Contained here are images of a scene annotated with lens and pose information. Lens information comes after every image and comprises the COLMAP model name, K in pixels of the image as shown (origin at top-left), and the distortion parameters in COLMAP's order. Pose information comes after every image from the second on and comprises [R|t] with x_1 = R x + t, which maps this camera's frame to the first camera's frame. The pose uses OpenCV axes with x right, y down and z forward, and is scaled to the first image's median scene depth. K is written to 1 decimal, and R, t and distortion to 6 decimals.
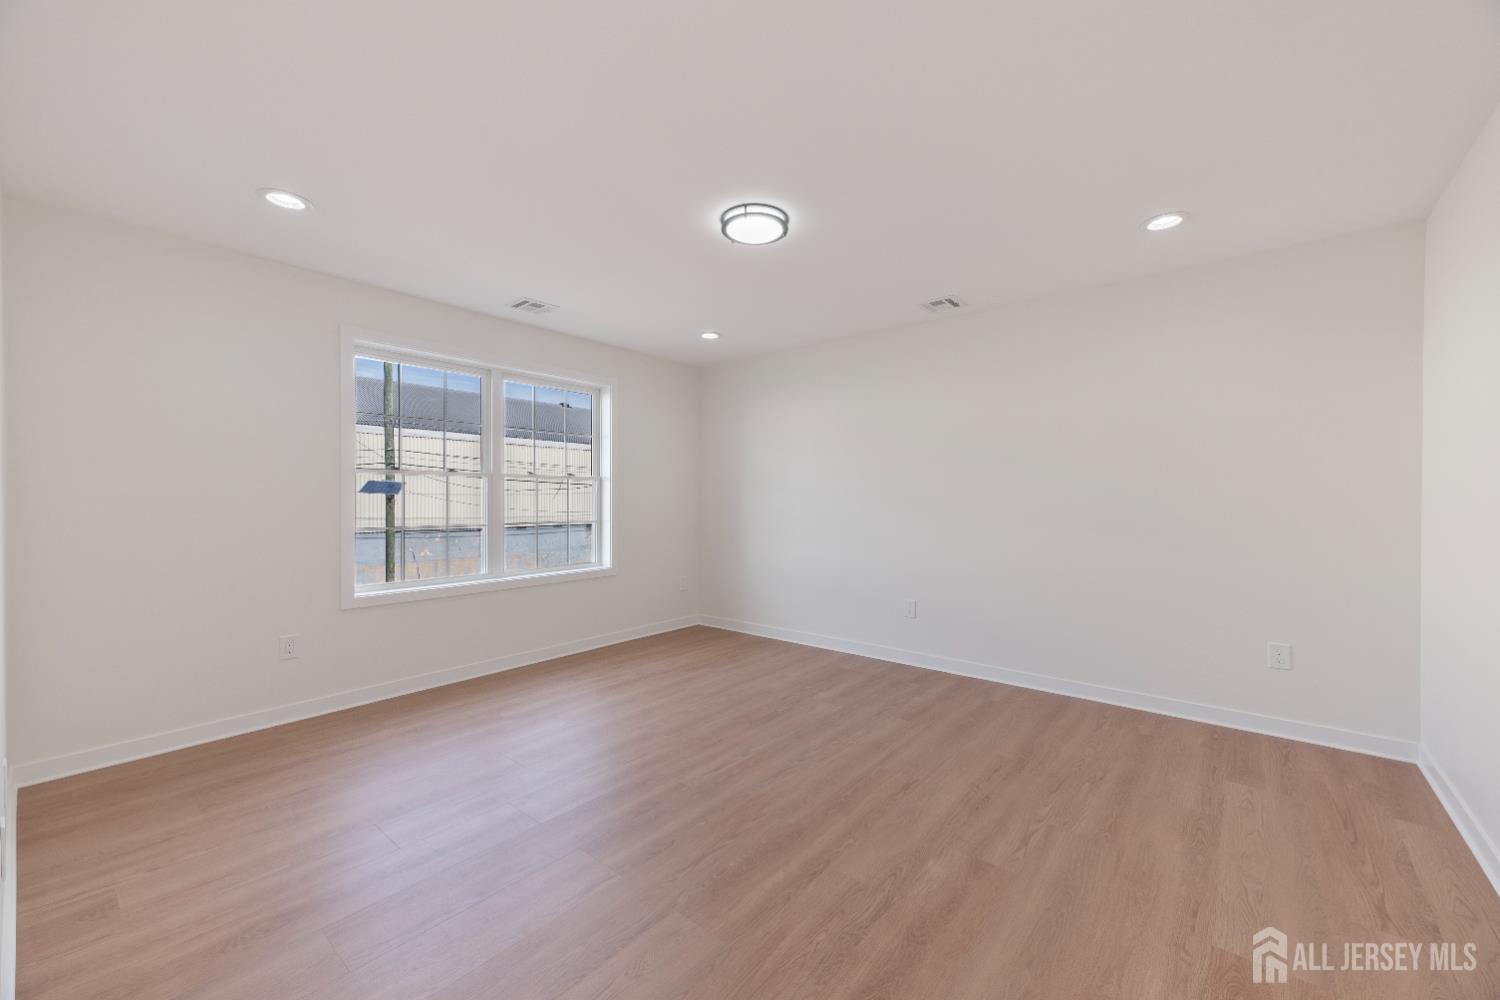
lens RADIAL K [[594.7, 0, 748.7], [0, 594.7, 495.5], [0, 0, 1]] dist [0.002037, -0.003521]
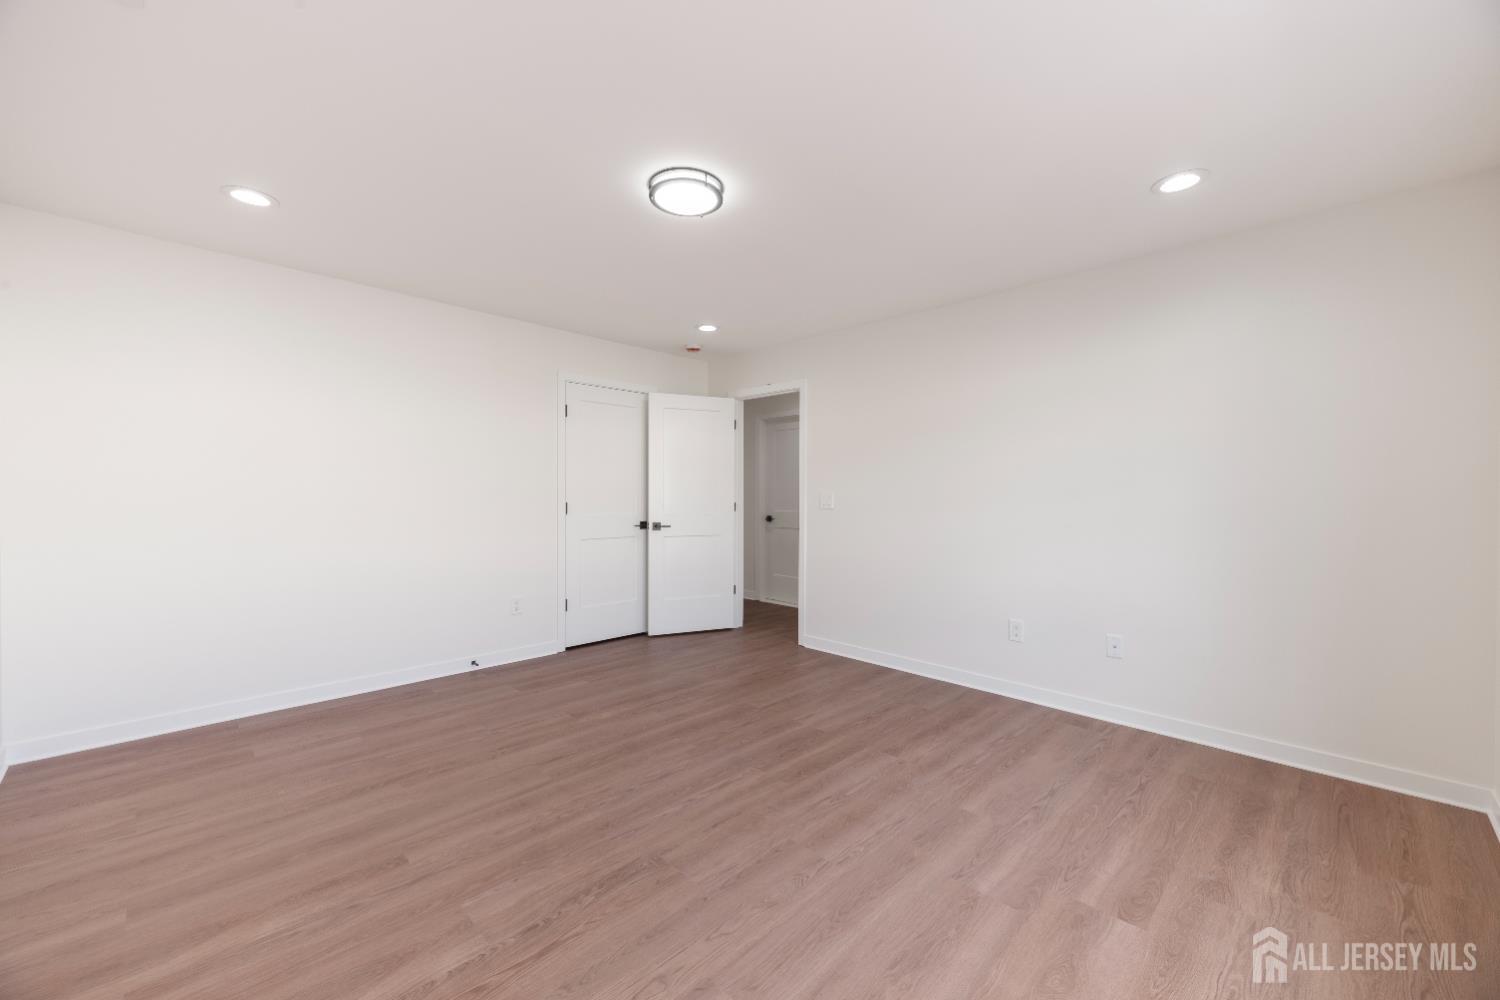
lens RADIAL K [[594.7, 0, 748.7], [0, 594.7, 495.5], [0, 0, 1]] dist [0.002037, -0.003521]
pose [[-0.996042, -0.004406, 0.088772, -0.169206], [-0.004736, 0.999983, -0.003505, 0.008538], [-0.088755, -0.003911, -0.996046, 1.927382]]
